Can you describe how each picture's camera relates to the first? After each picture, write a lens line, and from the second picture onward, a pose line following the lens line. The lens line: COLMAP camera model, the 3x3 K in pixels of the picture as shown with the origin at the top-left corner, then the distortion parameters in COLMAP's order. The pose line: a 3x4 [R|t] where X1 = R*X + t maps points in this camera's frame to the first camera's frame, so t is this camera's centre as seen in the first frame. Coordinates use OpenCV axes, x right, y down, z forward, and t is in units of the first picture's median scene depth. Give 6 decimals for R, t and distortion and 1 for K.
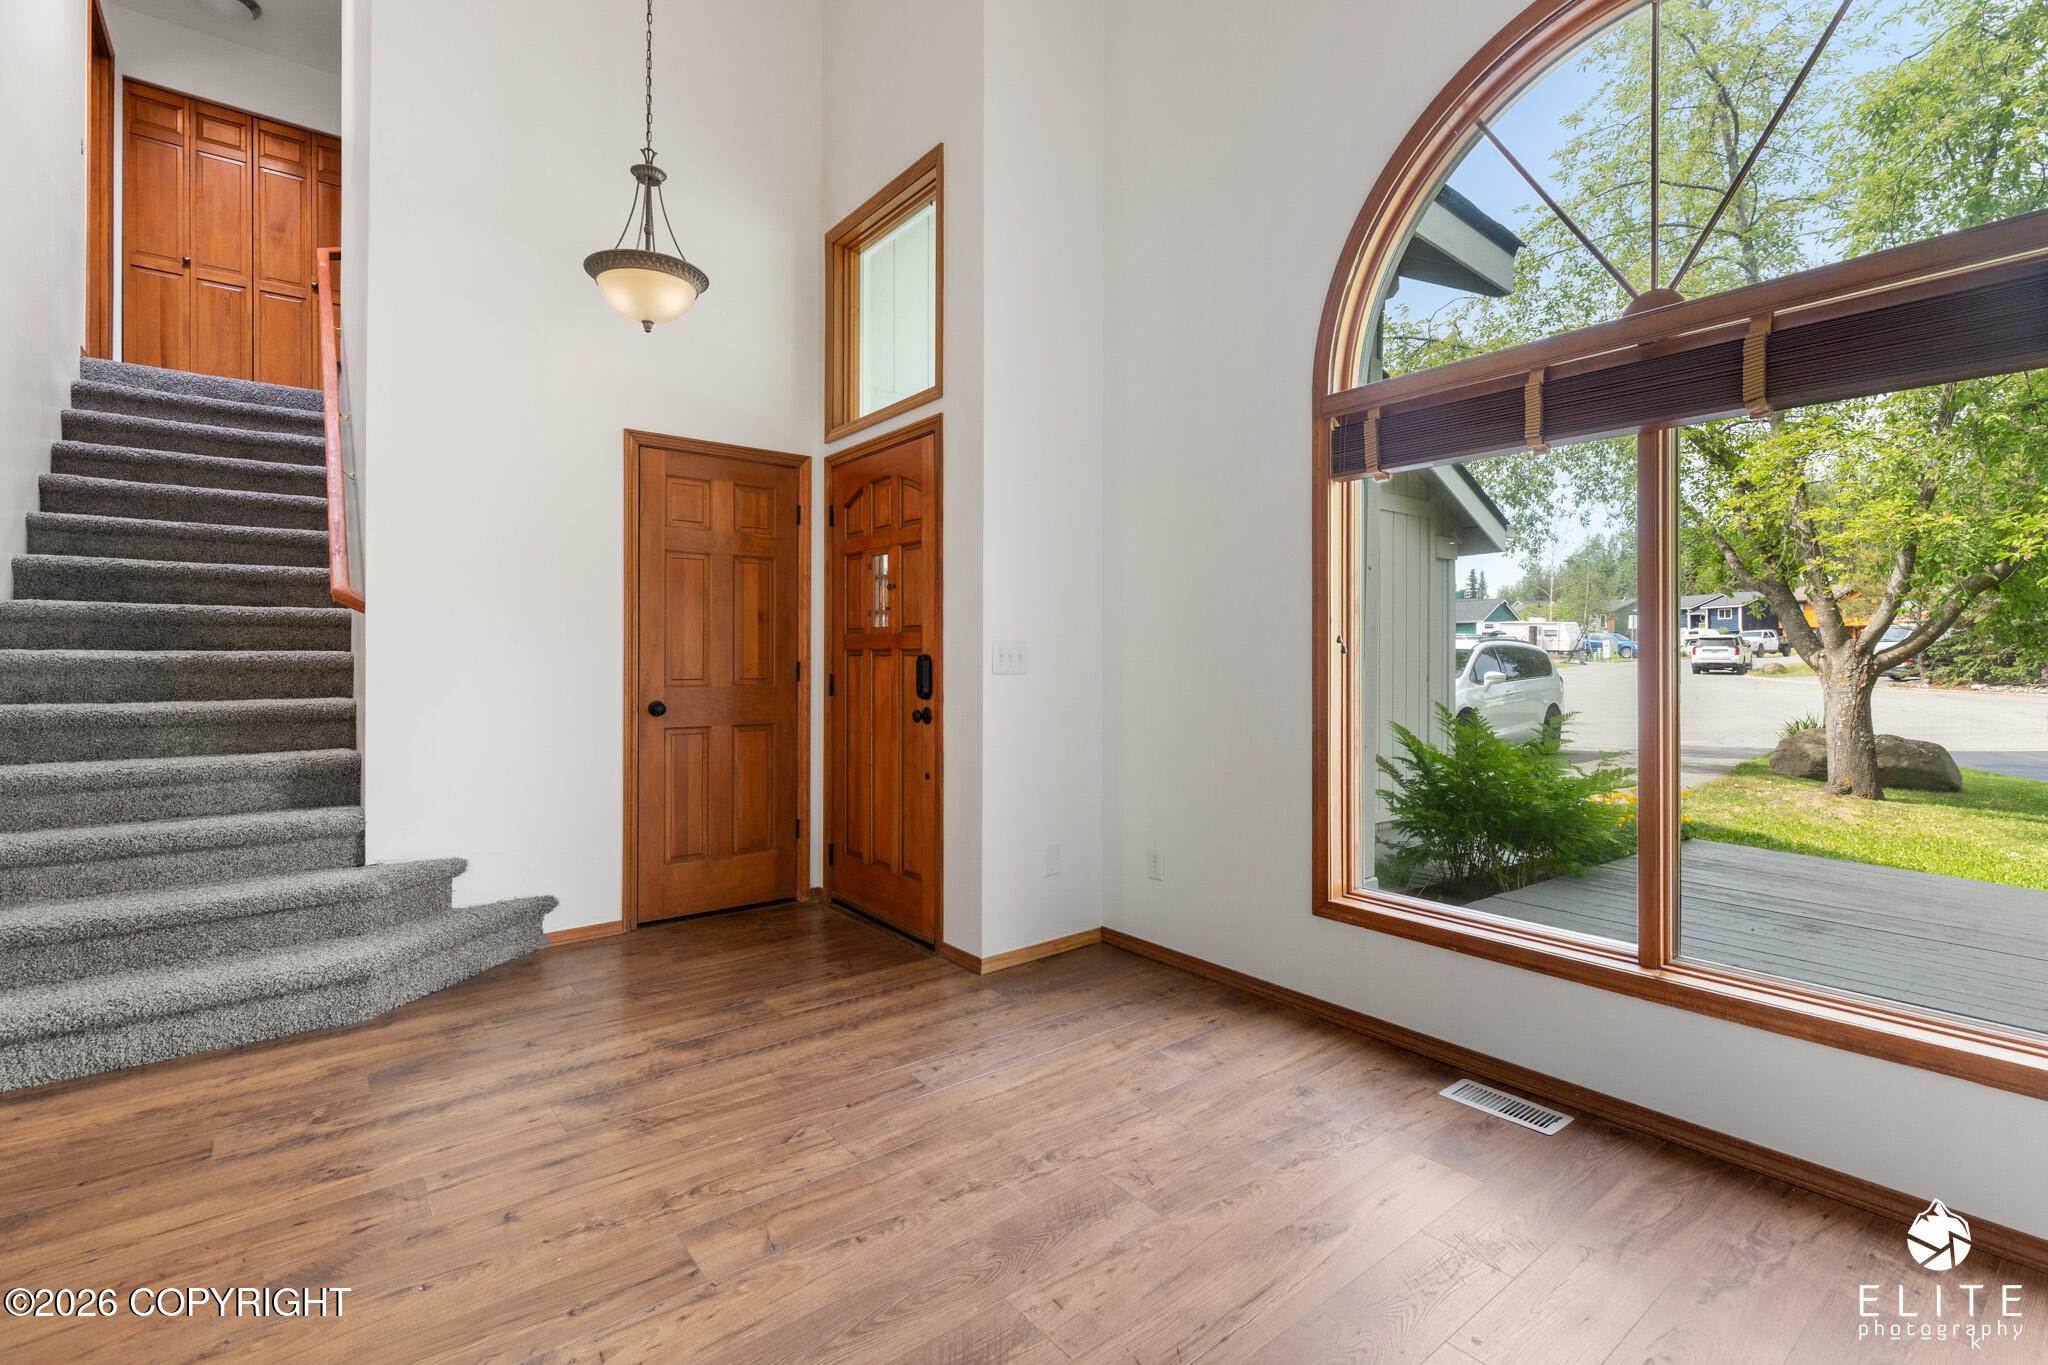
lens RADIAL K [[944.4, 0, 1053.1], [0, 944.4, 647.0], [0, 0, 1]] dist [0.012251, -0.000074]
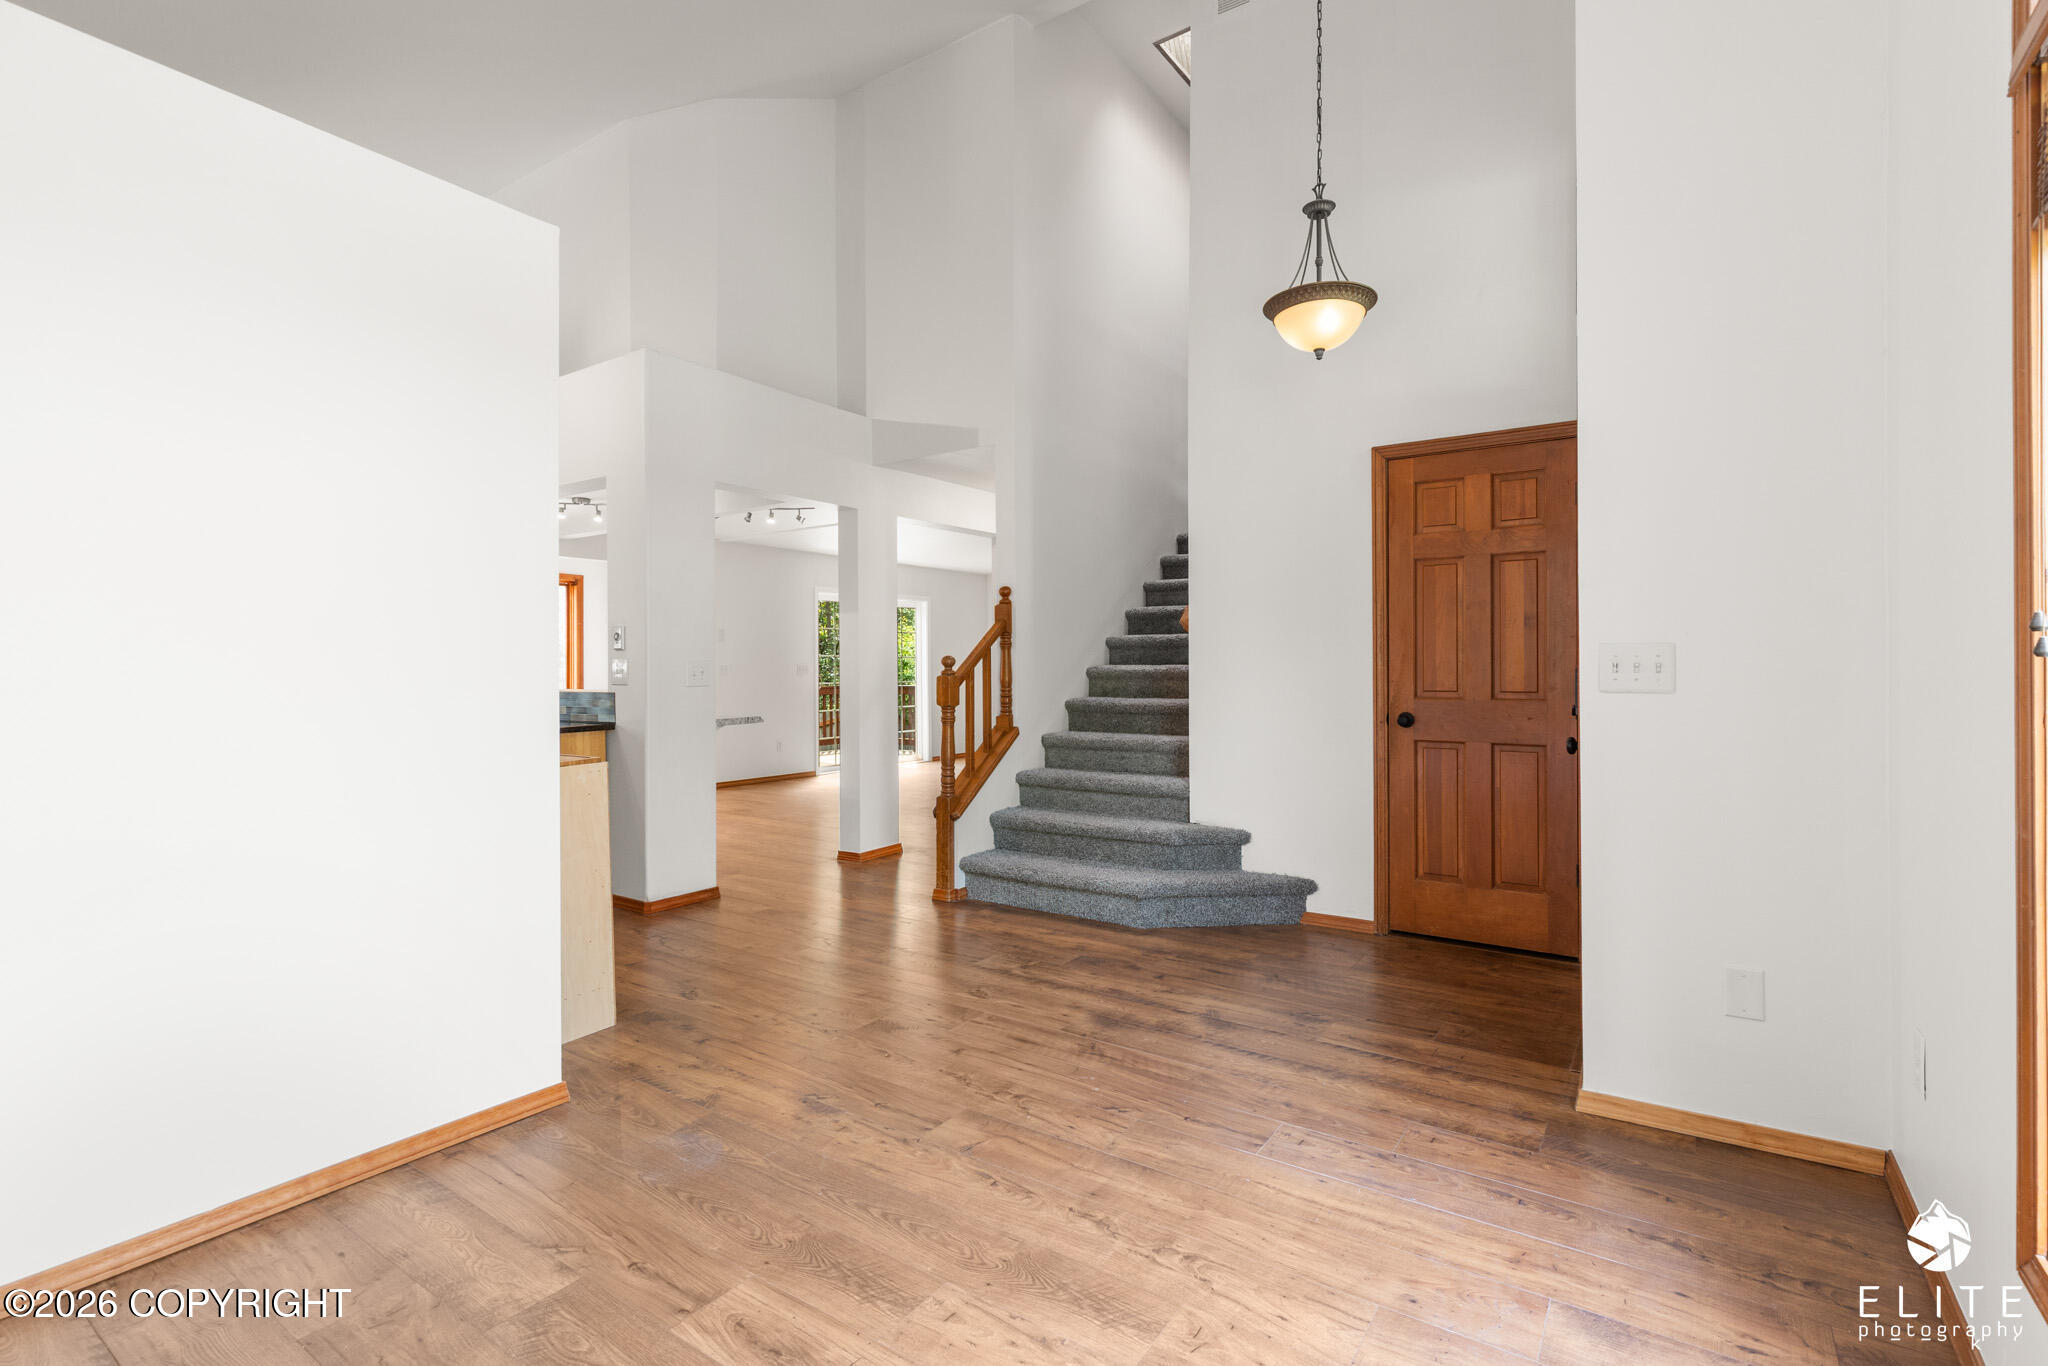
lens RADIAL K [[931.8, 0, 1027.0], [0, 931.8, 668.1], [0, 0, 1]] dist [0.009011, -0.000157]
pose [[0.281634, -0.003473, -0.959516, 0.552089], [0.016388, 0.999865, 0.001191, 0.003789], [0.959382, -0.016060, 0.281653, 0.457385]]
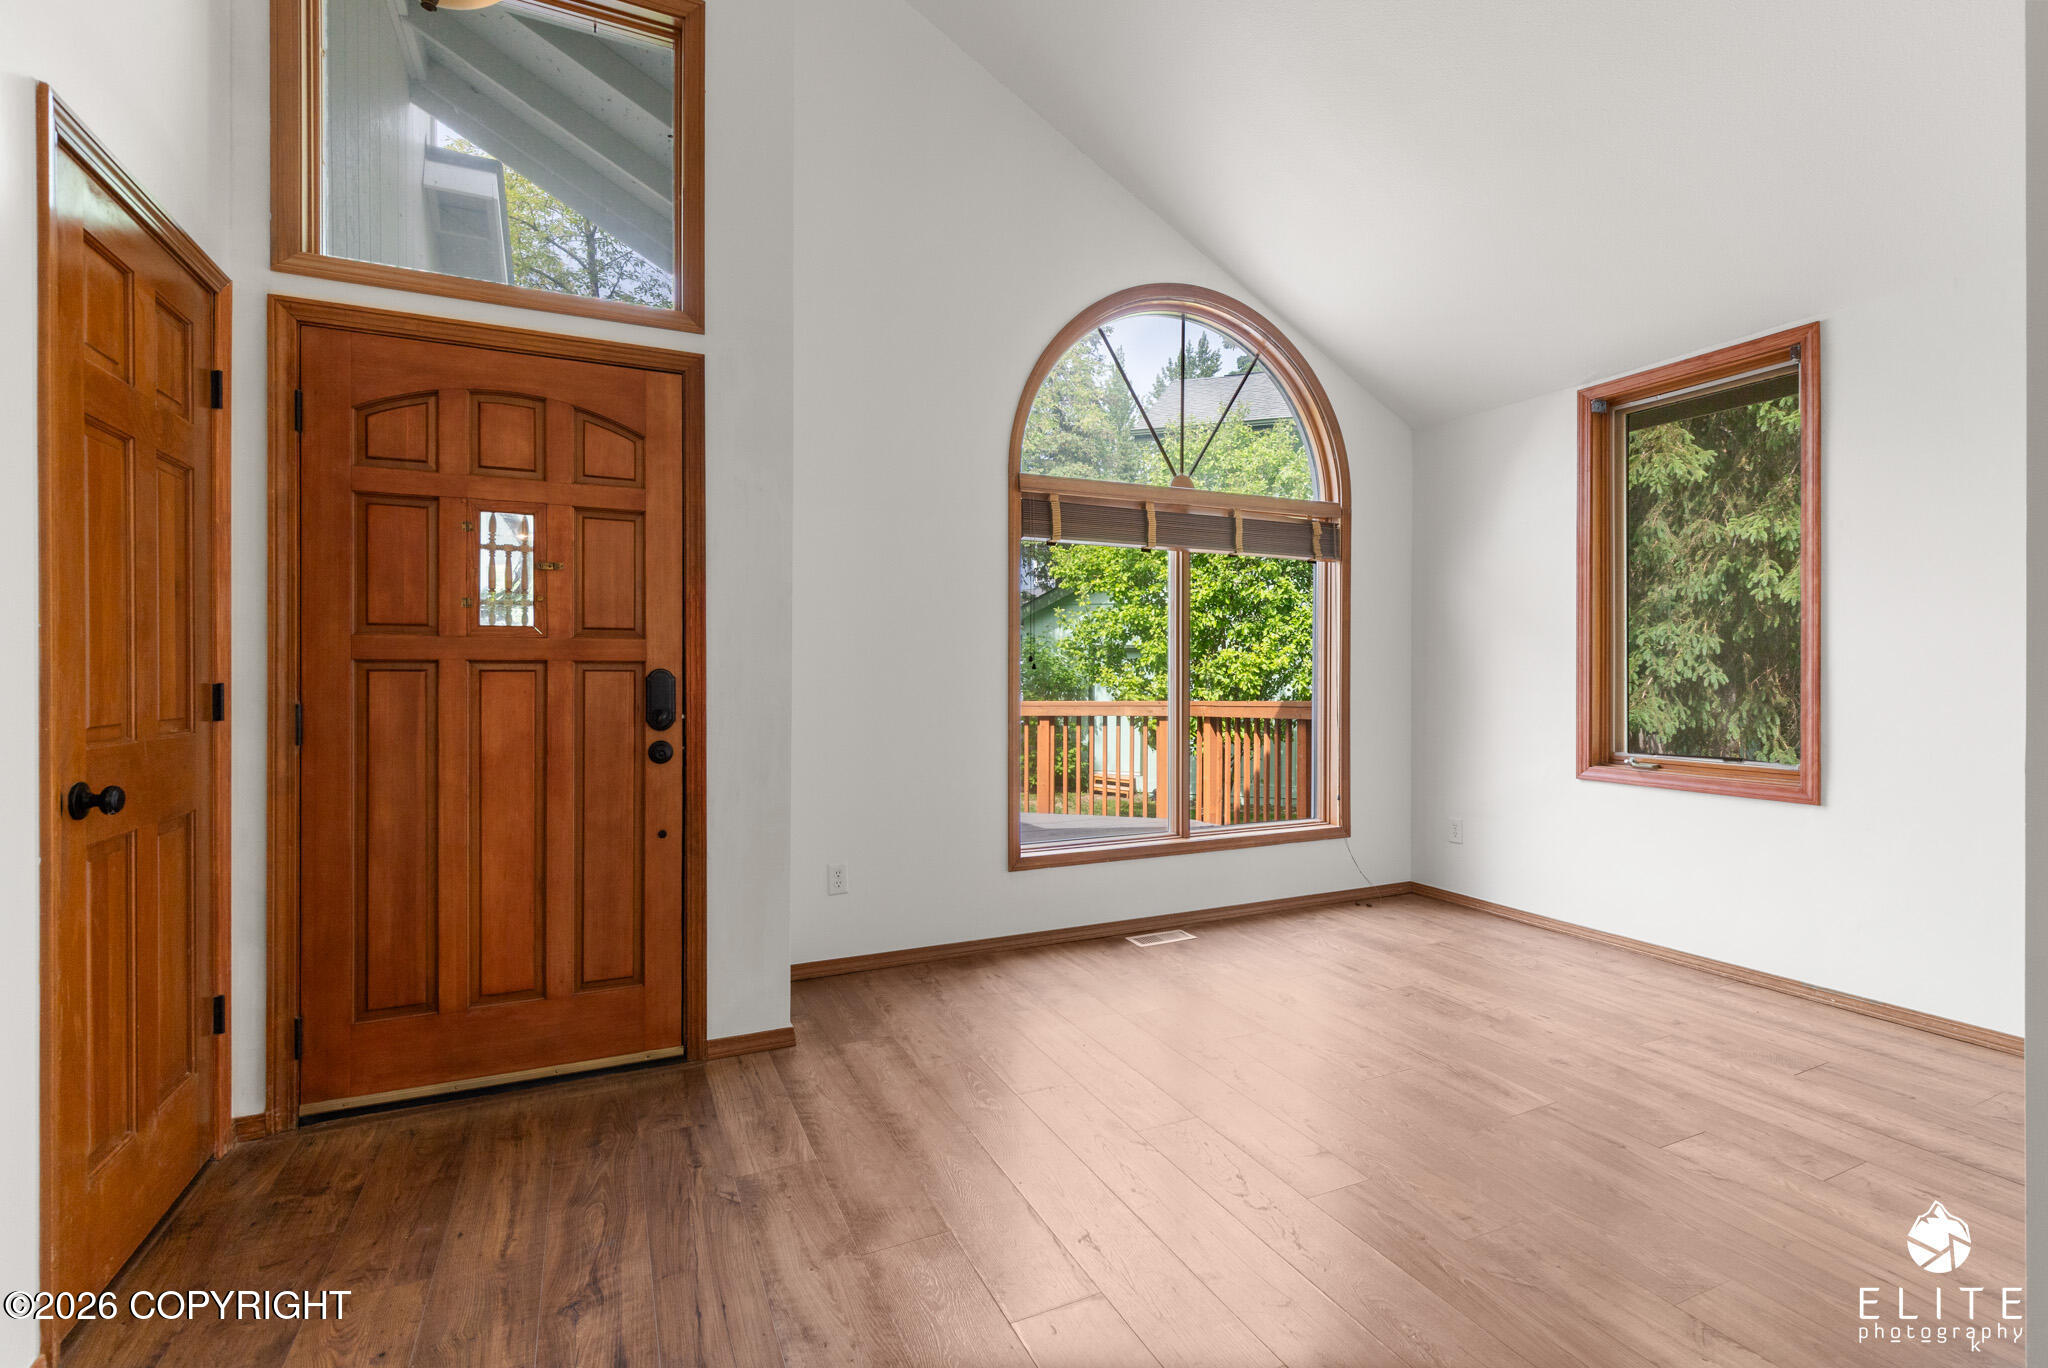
lens RADIAL K [[944.0, 0, 1035.4], [0, 944.0, 670.6], [0, 0, 1]] dist [0.002839, -0.000086]
pose [[0.224997, -0.000350, 0.974359, -0.971212], [-0.012119, 0.999922, 0.003158, 0.002839], [-0.974284, -0.012519, 0.224975, 0.676424]]
